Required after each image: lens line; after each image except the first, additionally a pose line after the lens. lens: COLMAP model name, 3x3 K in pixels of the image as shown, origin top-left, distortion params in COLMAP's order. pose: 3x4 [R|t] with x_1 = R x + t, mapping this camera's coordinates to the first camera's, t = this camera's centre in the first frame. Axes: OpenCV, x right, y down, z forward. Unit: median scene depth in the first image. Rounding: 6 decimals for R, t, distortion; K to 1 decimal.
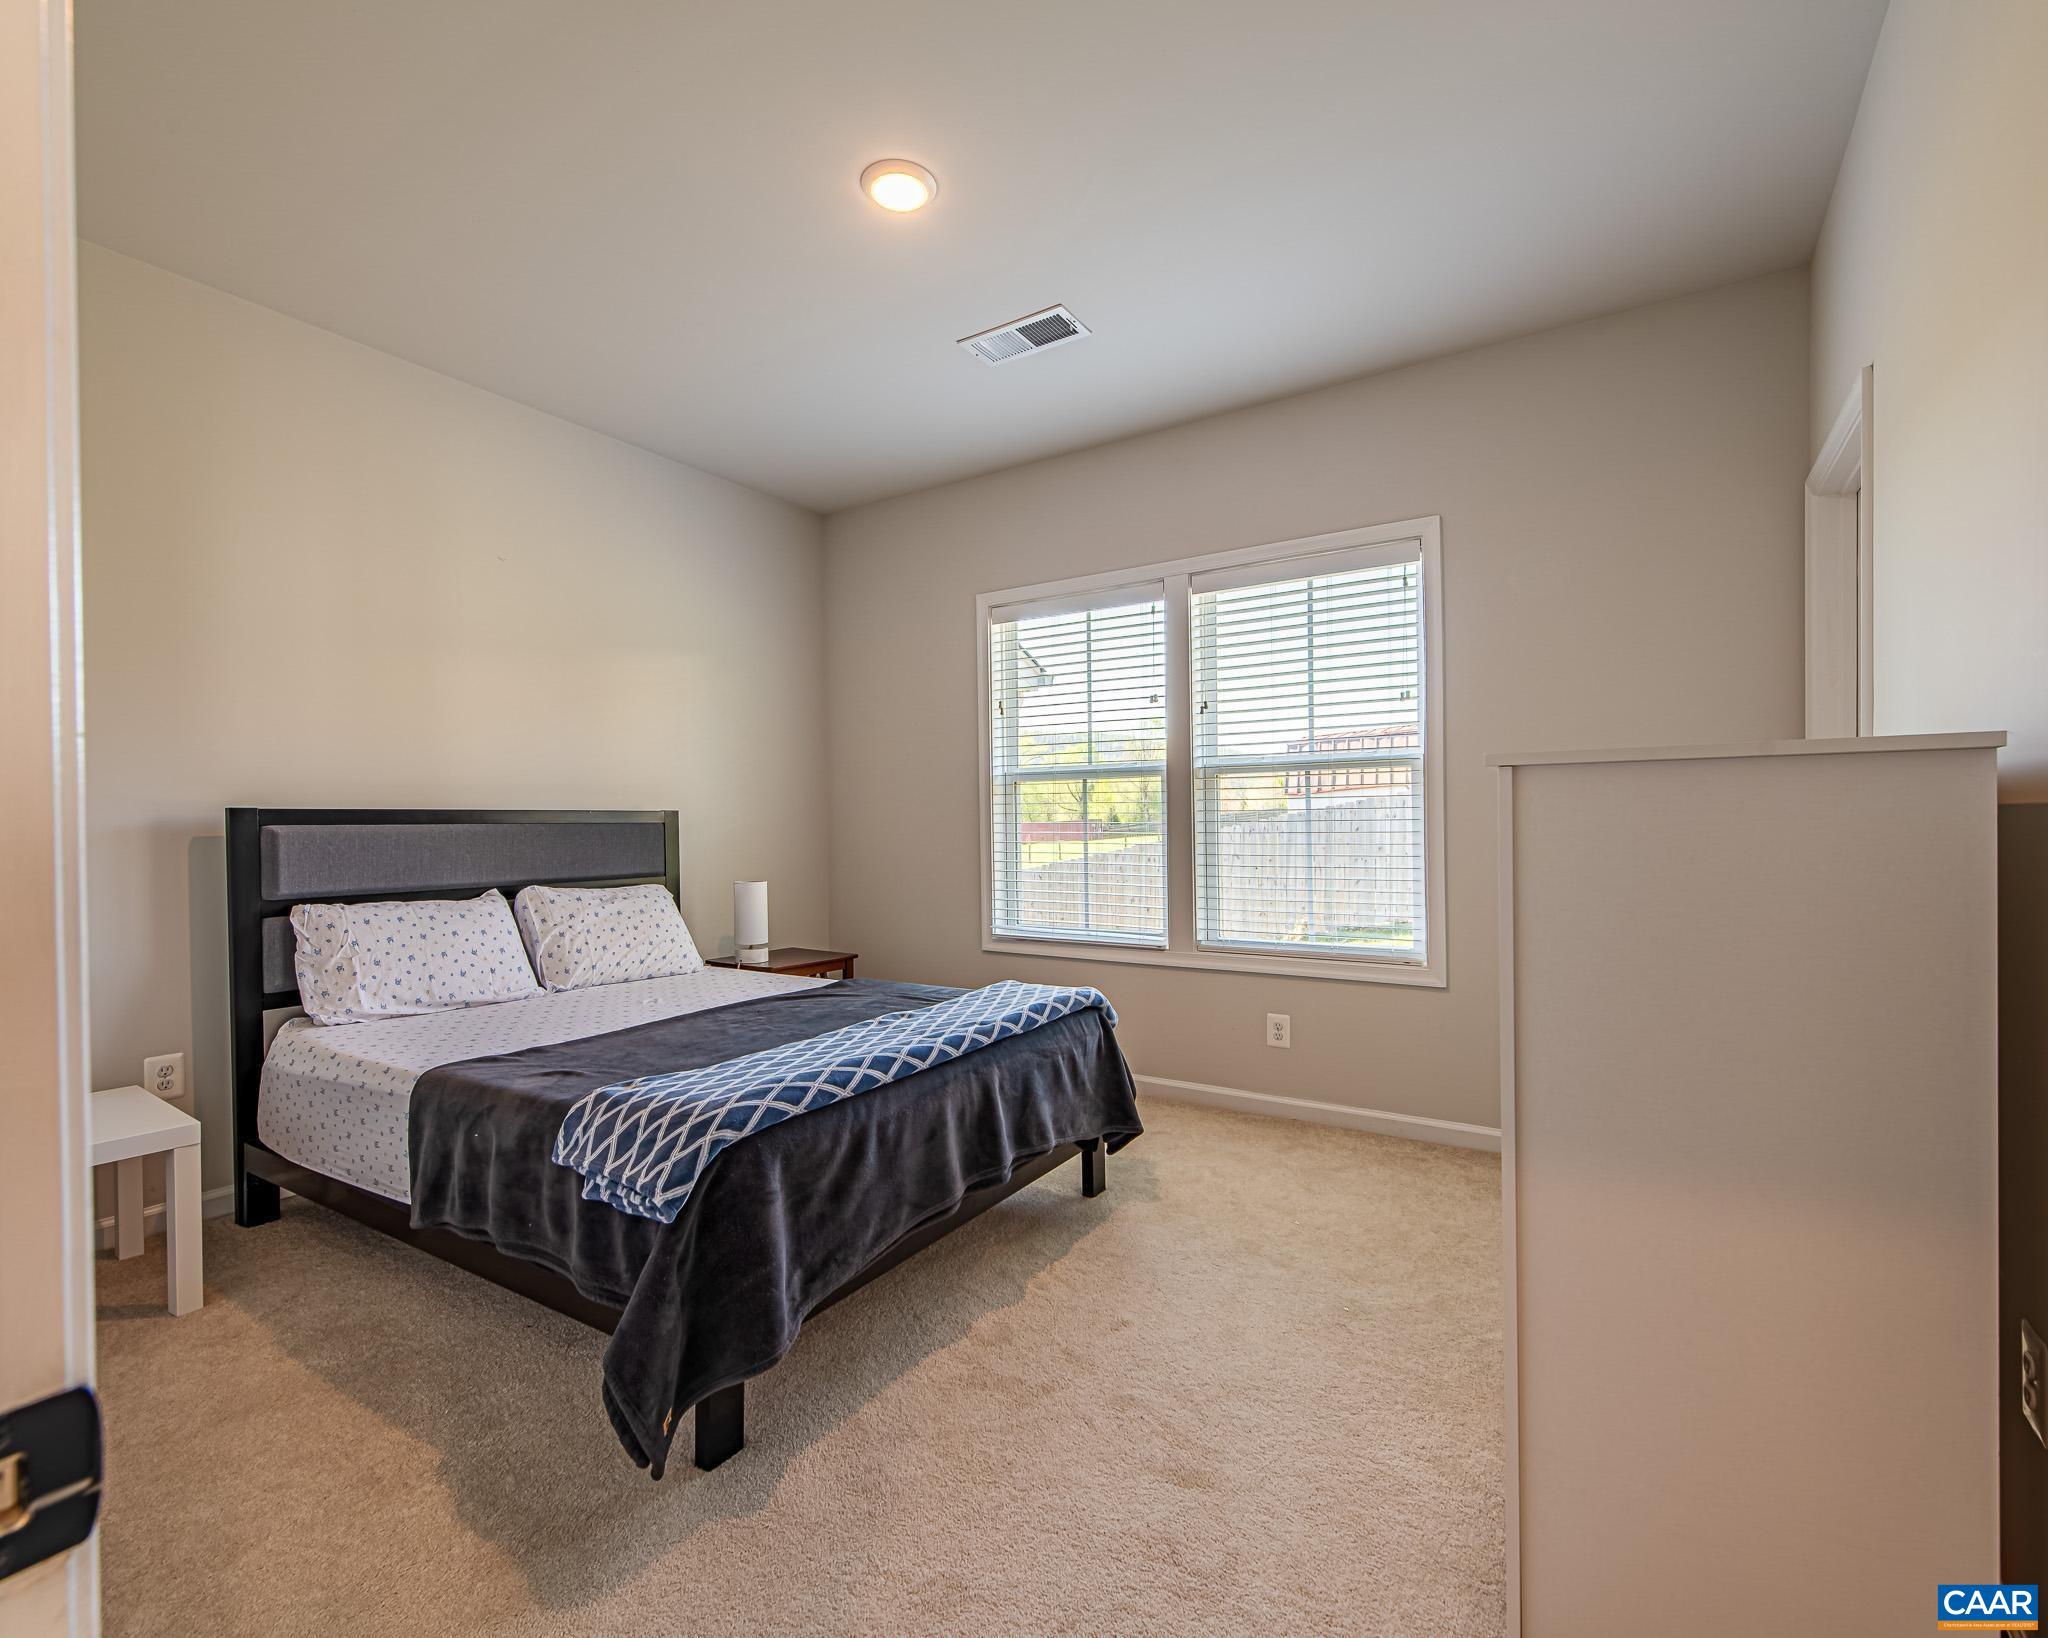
lens RADIAL K [[957.8, 0, 1014.1], [0, 957.8, 832.8], [0, 0, 1]] dist [0.020027, -0.008607]
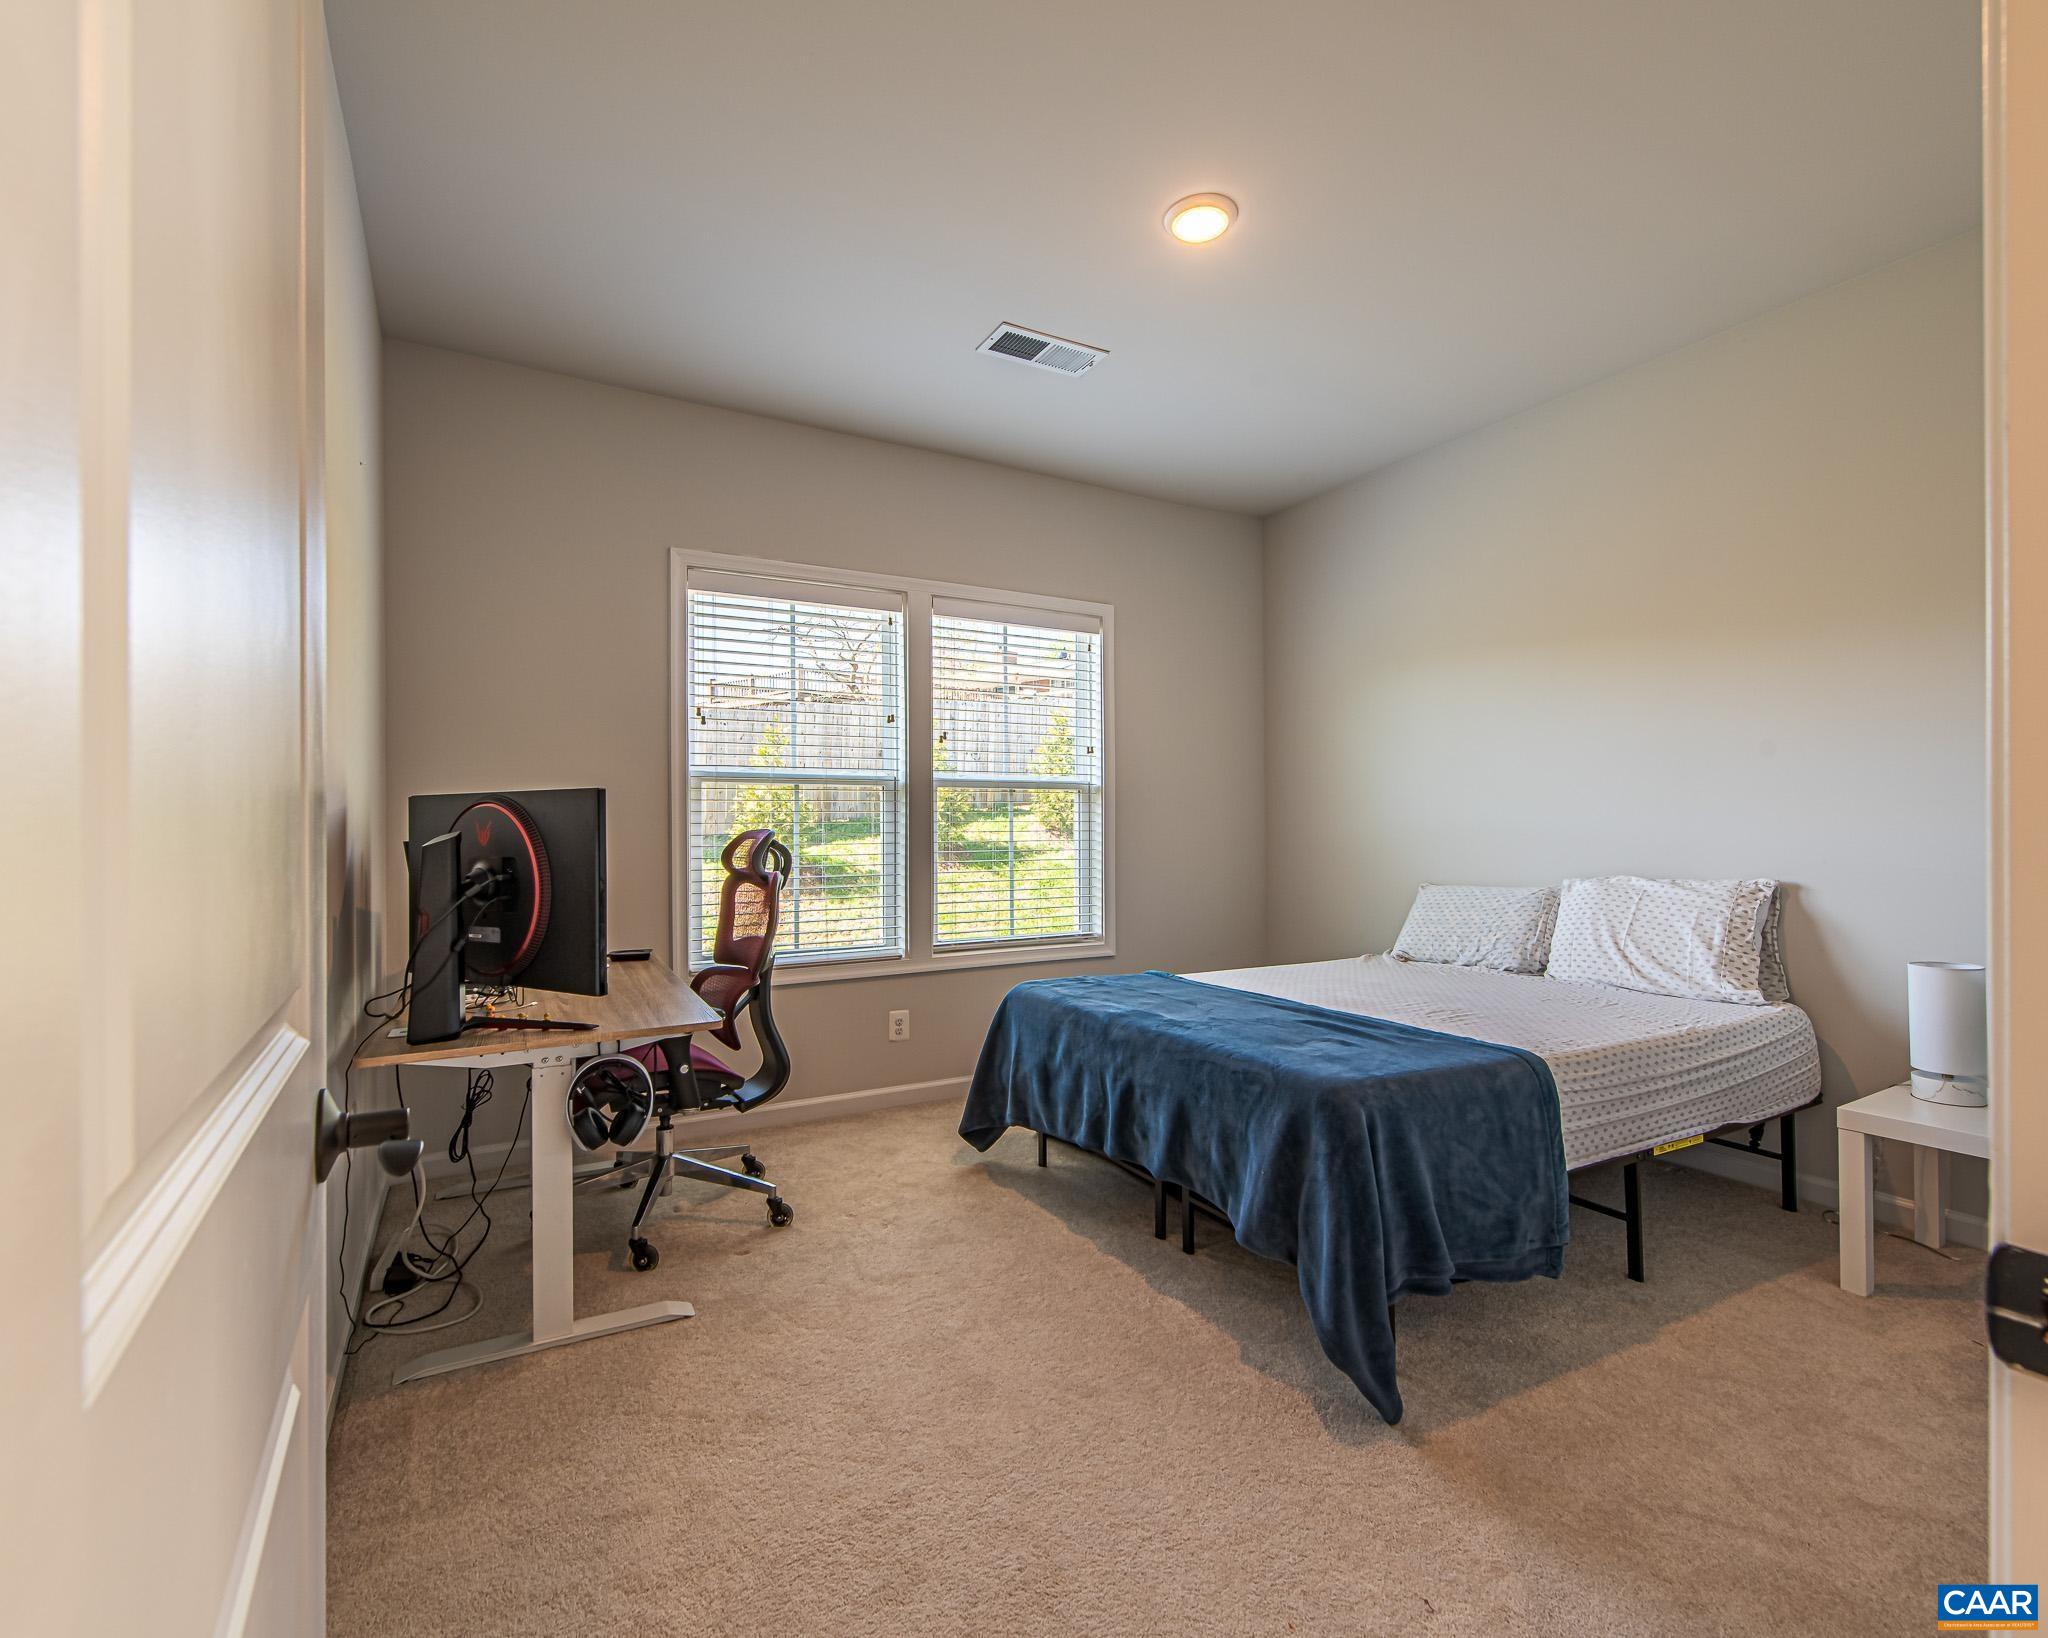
lens RADIAL K [[957.8, 0, 1014.1], [0, 957.8, 832.8], [0, 0, 1]] dist [0.020027, -0.008607]
pose [[0.451764, 0.006118, 0.892117, -0.712065], [0.013157, 0.999822, -0.013519, 0.006343], [-0.892041, 0.017845, 0.451603, 0.448083]]
